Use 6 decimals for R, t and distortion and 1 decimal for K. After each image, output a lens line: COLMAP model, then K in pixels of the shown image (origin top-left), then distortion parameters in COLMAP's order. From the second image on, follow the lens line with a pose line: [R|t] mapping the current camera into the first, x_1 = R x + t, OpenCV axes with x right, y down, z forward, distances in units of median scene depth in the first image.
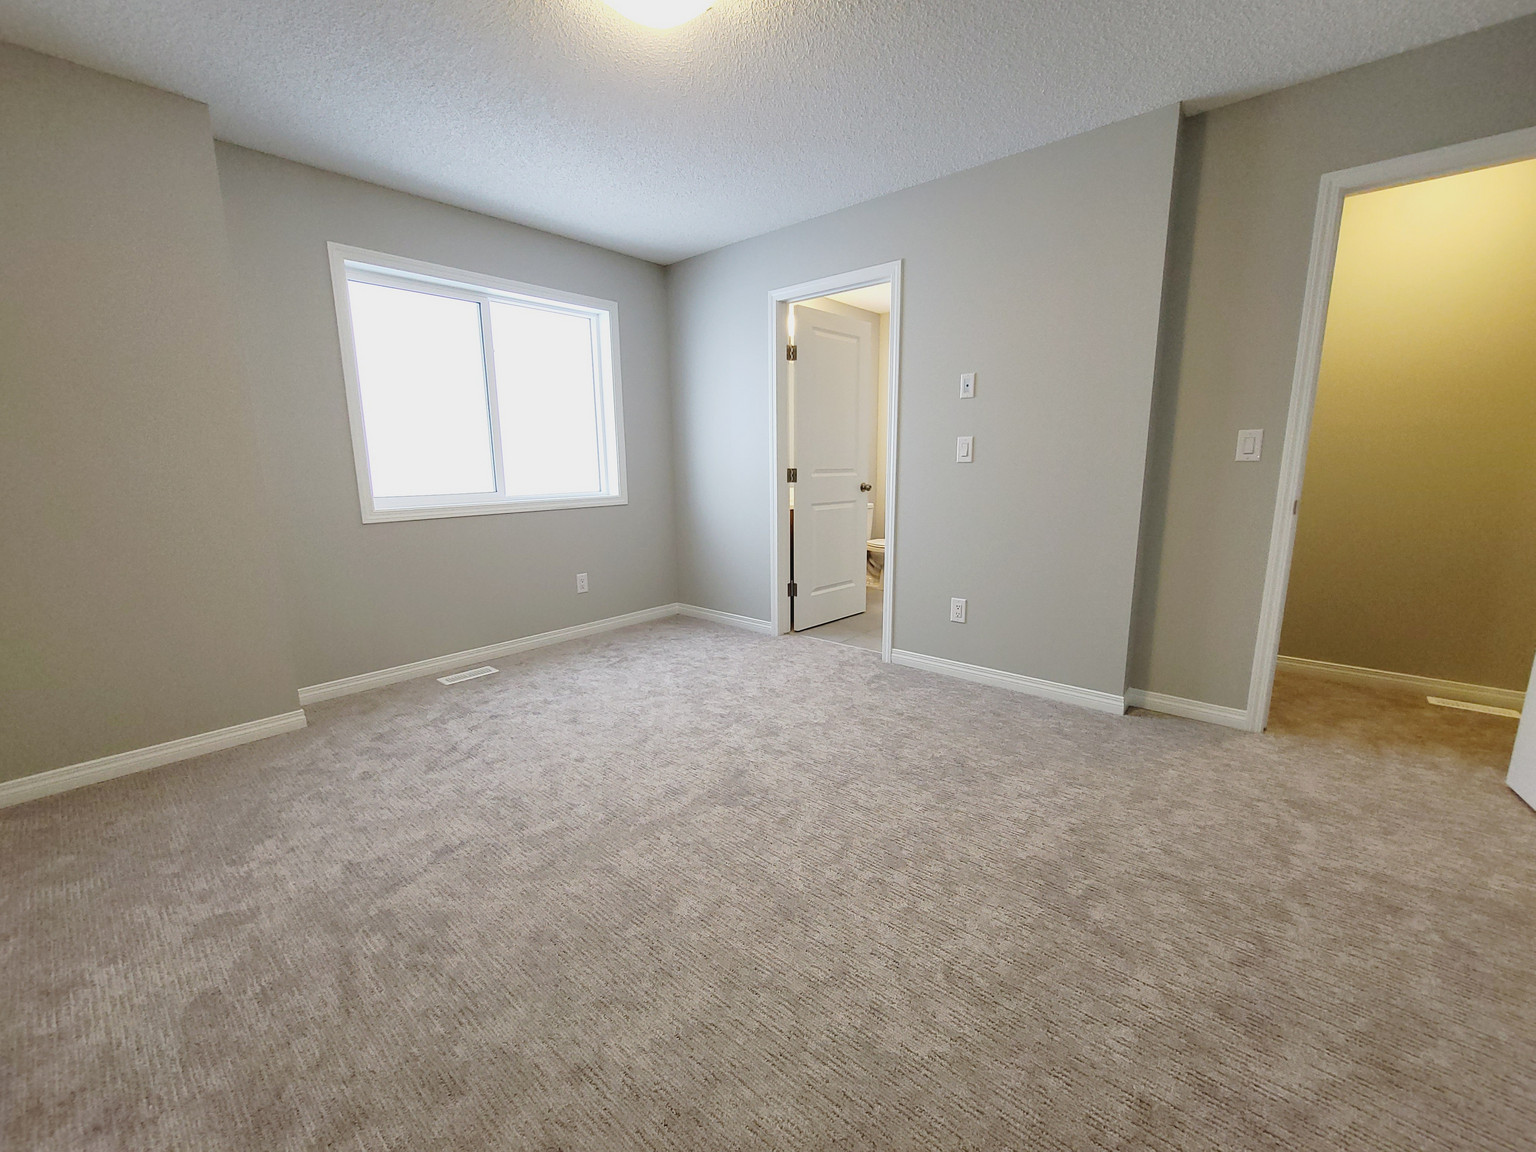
lens RADIAL K [[630.5, 0, 769.8], [0, 630.5, 579.0], [0, 0, 1]] dist [-0.008624, 0.002531]
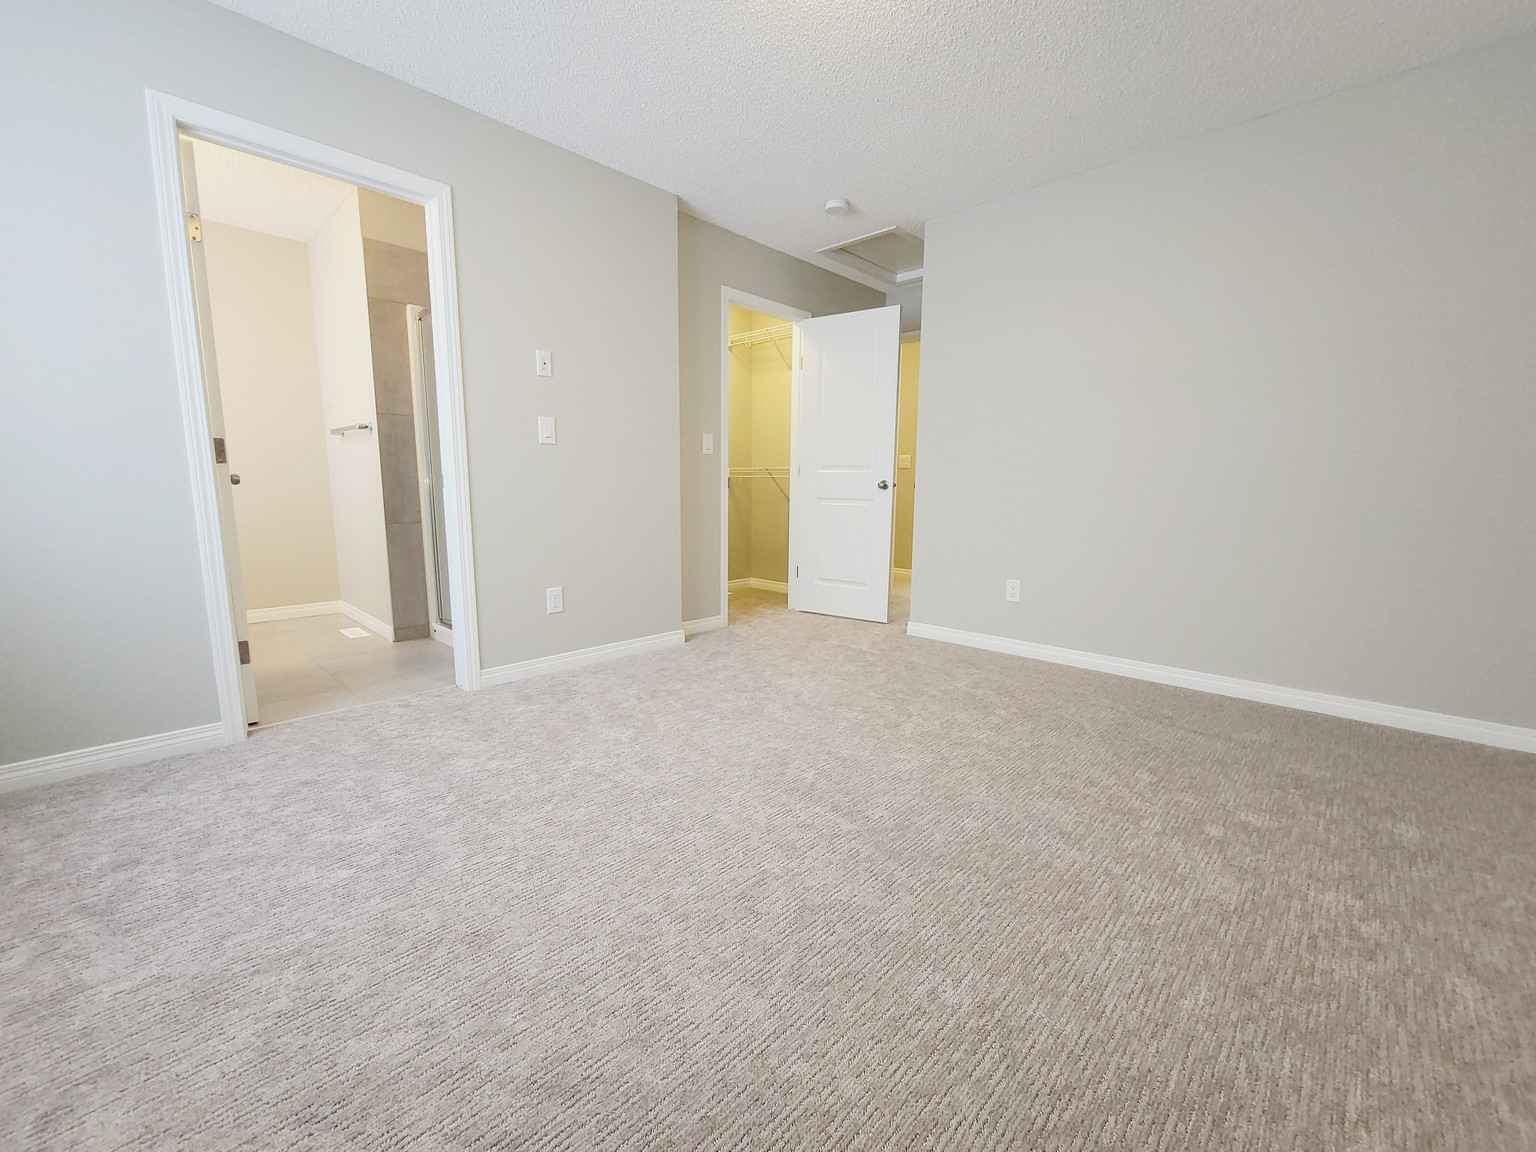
lens RADIAL K [[630.5, 0, 769.8], [0, 630.5, 579.0], [0, 0, 1]] dist [-0.008624, 0.002531]
pose [[0.049876, -0.140397, 0.988838, -0.649410], [0.175331, 0.975926, 0.129720, -0.050630], [-0.983245, 0.166904, 0.073291, 0.636709]]
